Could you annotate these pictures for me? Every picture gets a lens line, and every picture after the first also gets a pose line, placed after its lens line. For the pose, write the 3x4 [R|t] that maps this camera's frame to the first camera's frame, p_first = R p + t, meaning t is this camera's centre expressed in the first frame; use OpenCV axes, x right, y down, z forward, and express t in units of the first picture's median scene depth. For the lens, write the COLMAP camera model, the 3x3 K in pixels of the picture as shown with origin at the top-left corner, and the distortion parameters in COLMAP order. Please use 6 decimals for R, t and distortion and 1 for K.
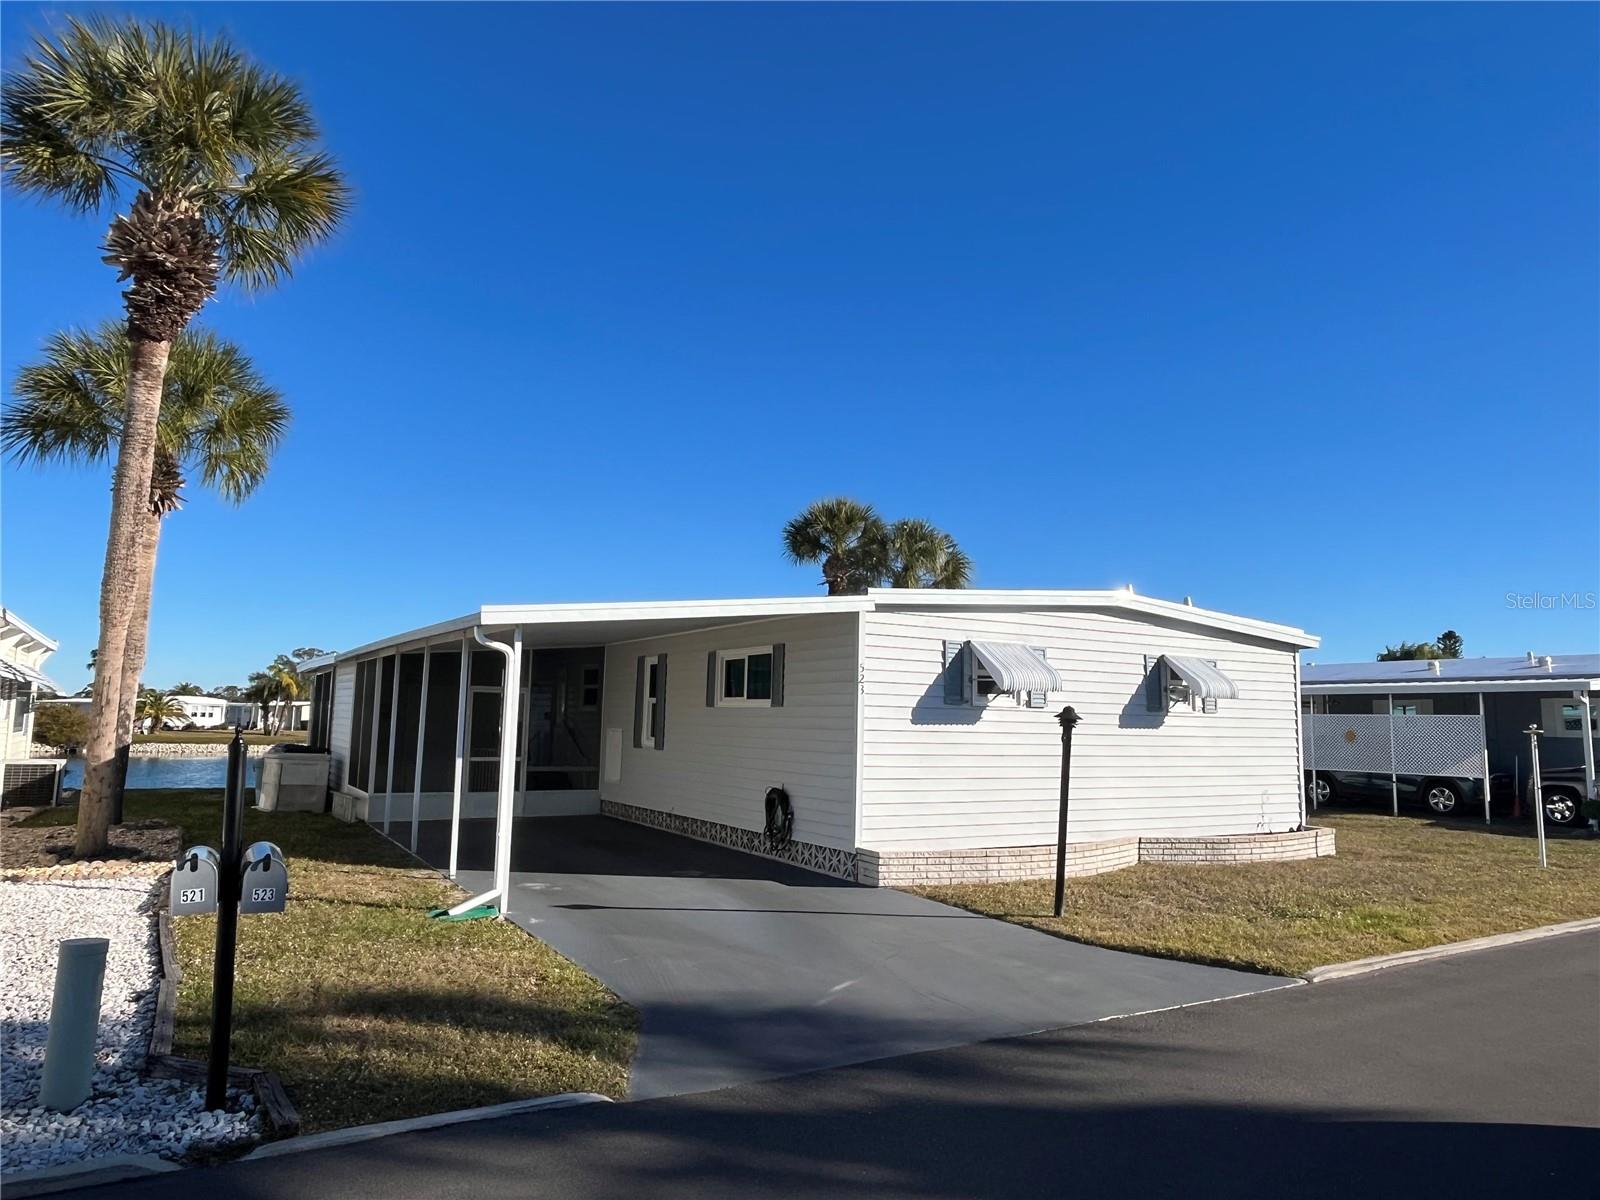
lens RADIAL K [[1038.4, 0, 800.0], [0, 1038.4, 600.0], [0, 0, 1]] dist [-0.001619, 0.001217]
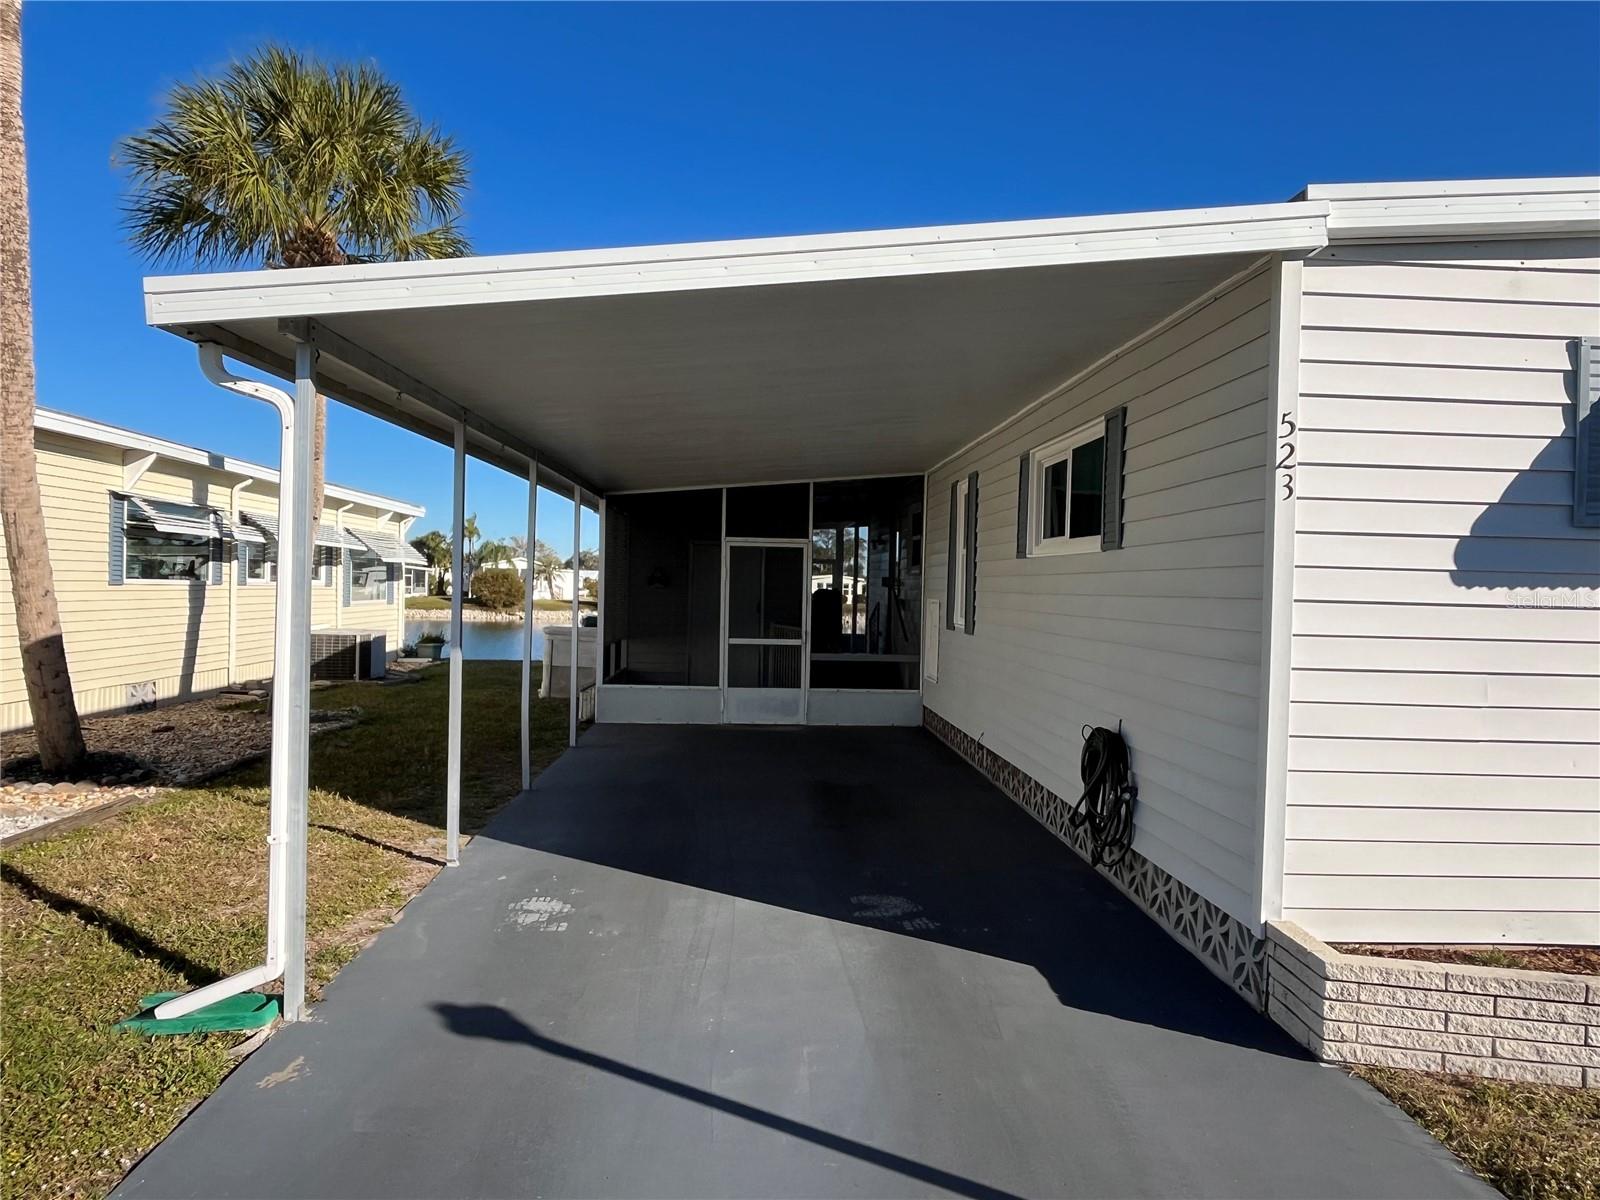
lens RADIAL K [[1038.4, 0, 800.0], [0, 1038.4, 600.0], [0, 0, 1]] dist [-0.001619, 0.001217]
pose [[0.885475, 0.005926, -0.464650, 0.046967], [0.049869, 0.992932, 0.107698, 0.047489], [0.462004, -0.118535, 0.878921, 0.370251]]
